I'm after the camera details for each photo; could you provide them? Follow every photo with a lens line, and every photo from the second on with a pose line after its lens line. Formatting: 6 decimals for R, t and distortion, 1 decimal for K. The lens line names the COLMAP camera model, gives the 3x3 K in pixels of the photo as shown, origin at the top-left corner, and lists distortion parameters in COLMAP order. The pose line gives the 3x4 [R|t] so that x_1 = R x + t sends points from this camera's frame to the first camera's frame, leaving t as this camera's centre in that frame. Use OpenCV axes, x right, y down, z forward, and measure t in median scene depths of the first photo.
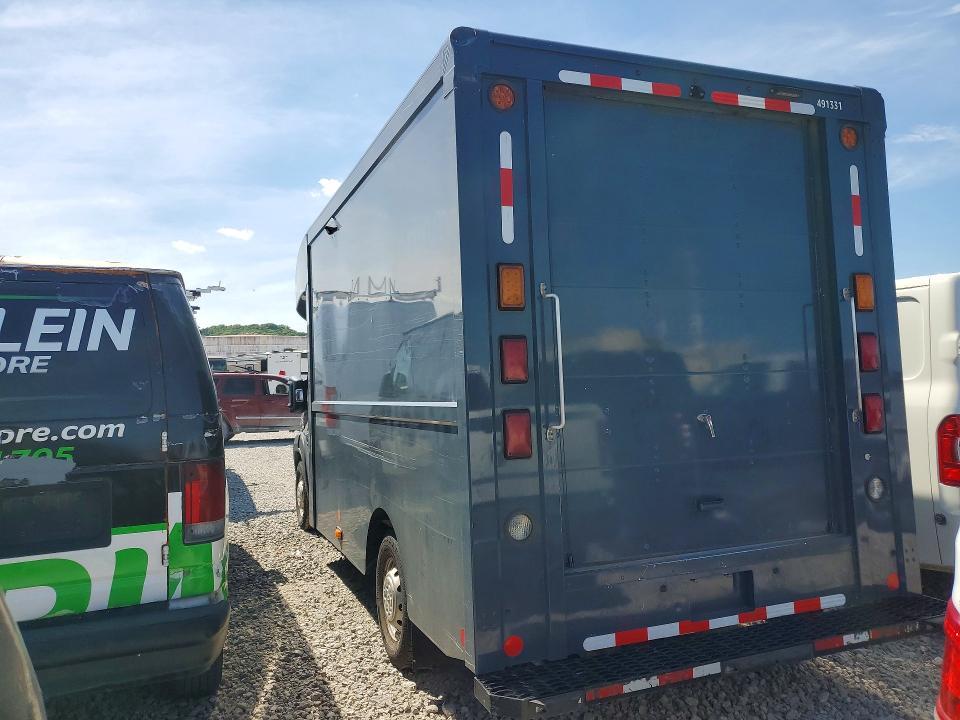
lens RADIAL K [[746.3, 0, 471.3], [0, 746.3, 356.3], [0, 0, 1]] dist [0.002778, 0.009064]
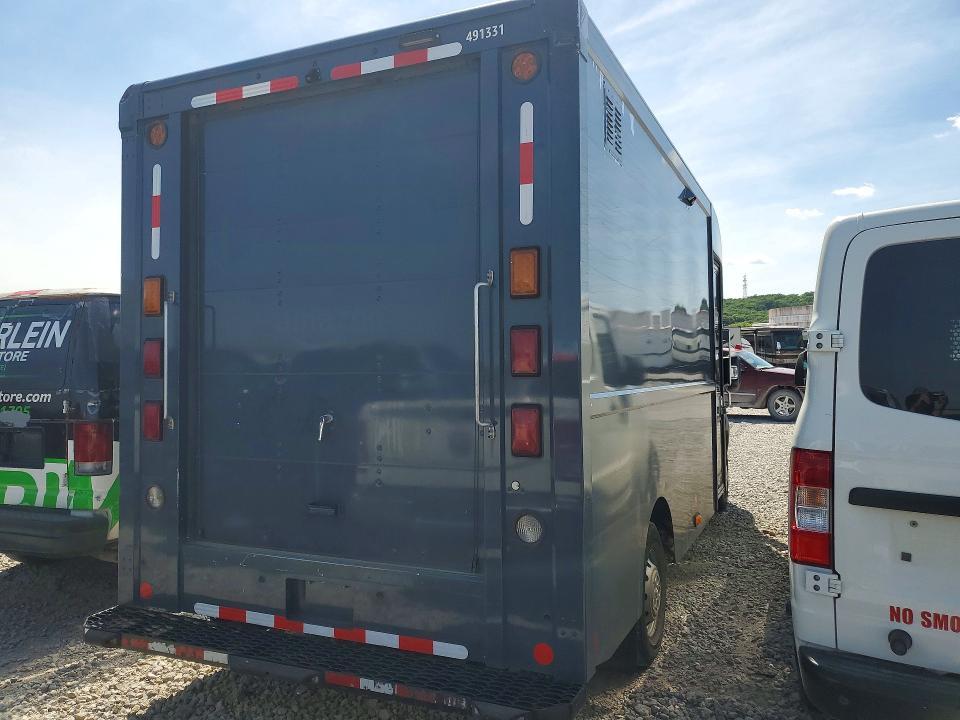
lens RADIAL K [[746.3, 0, 471.3], [0, 746.3, 362.4], [0, 0, 1]] dist [0.002778, 0.009064]
pose [[0.692826, 0.023894, -0.720709, 1.286145], [0.012333, 0.998912, 0.044973, -0.036892], [0.720999, -0.040047, 0.691778, 0.544452]]
